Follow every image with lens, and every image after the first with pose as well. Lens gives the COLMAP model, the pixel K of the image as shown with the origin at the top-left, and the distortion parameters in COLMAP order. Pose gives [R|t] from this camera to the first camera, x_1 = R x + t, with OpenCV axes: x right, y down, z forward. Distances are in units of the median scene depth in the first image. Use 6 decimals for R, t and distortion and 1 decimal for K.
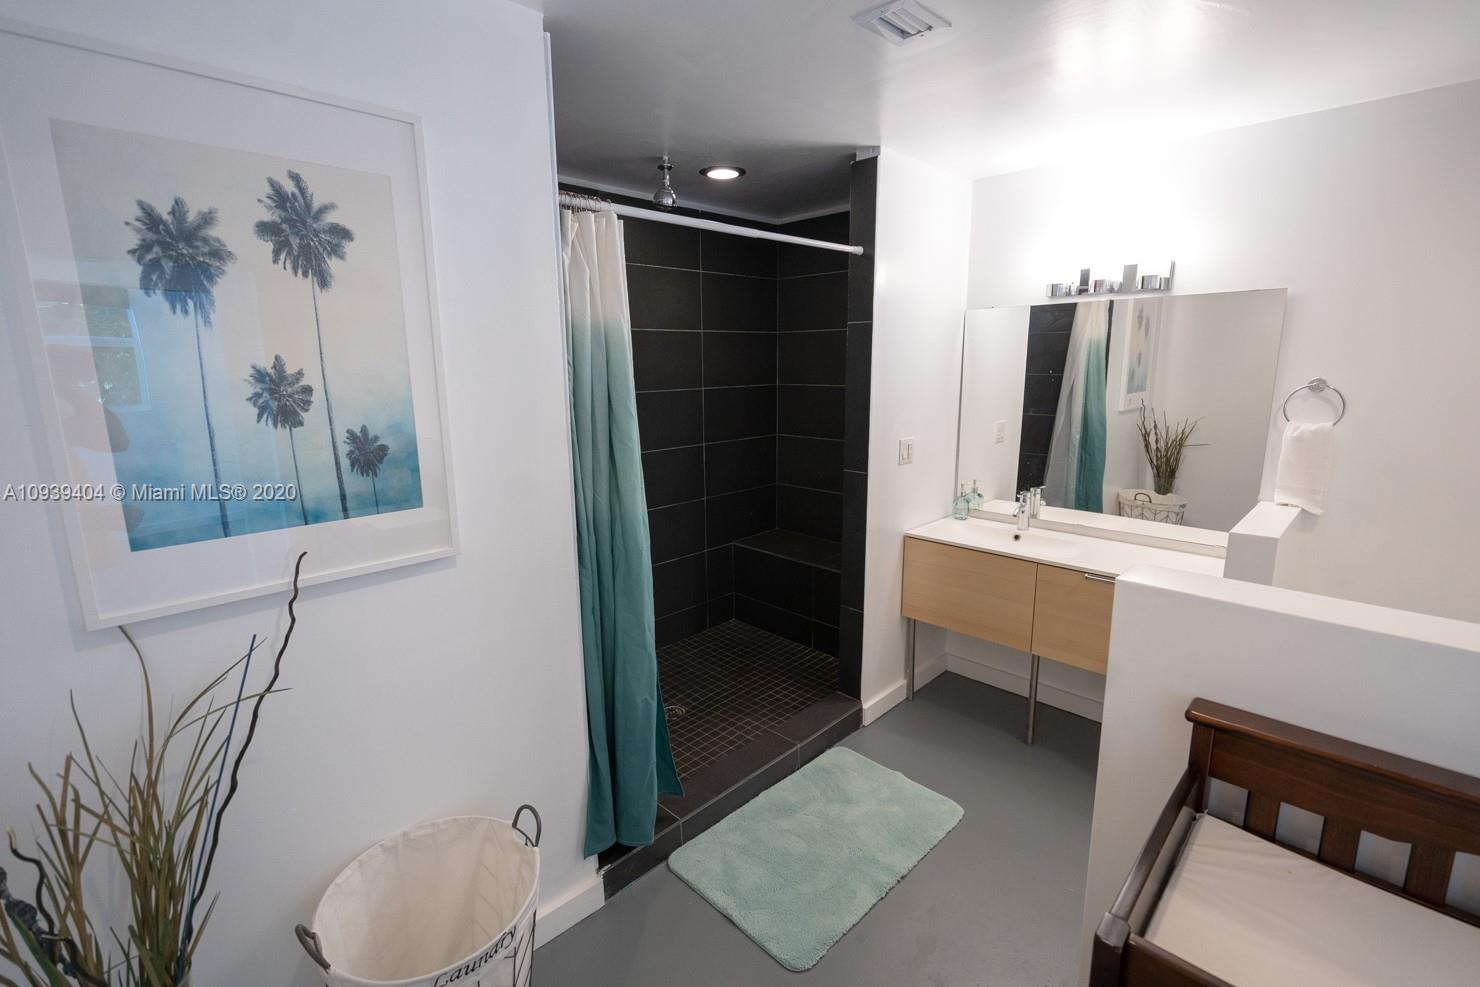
lens RADIAL K [[670.0, 0, 745.2], [0, 670.0, 493.8], [0, 0, 1]] dist [-0.000659, 0.000022]
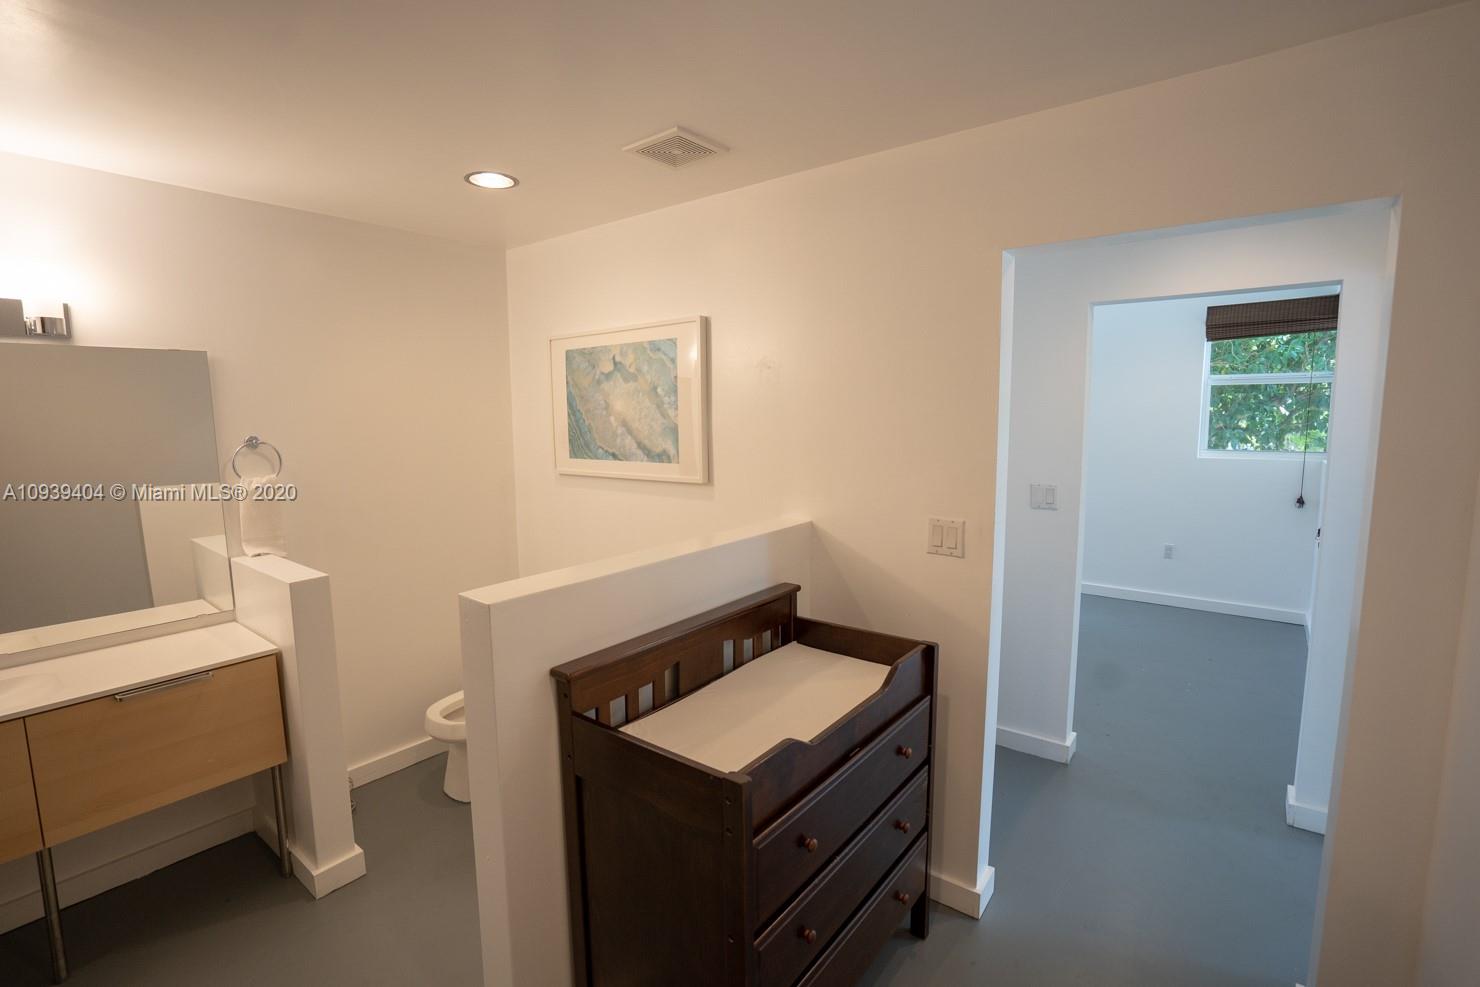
lens RADIAL K [[670.0, 0, 745.2], [0, 670.0, 493.8], [0, 0, 1]] dist [-0.000659, 0.000022]
pose [[-0.115055, -0.113947, 0.986802, -0.322830], [0.204765, 0.969344, 0.135805, -0.065196], [-0.972025, 0.217688, -0.088195, 0.332628]]
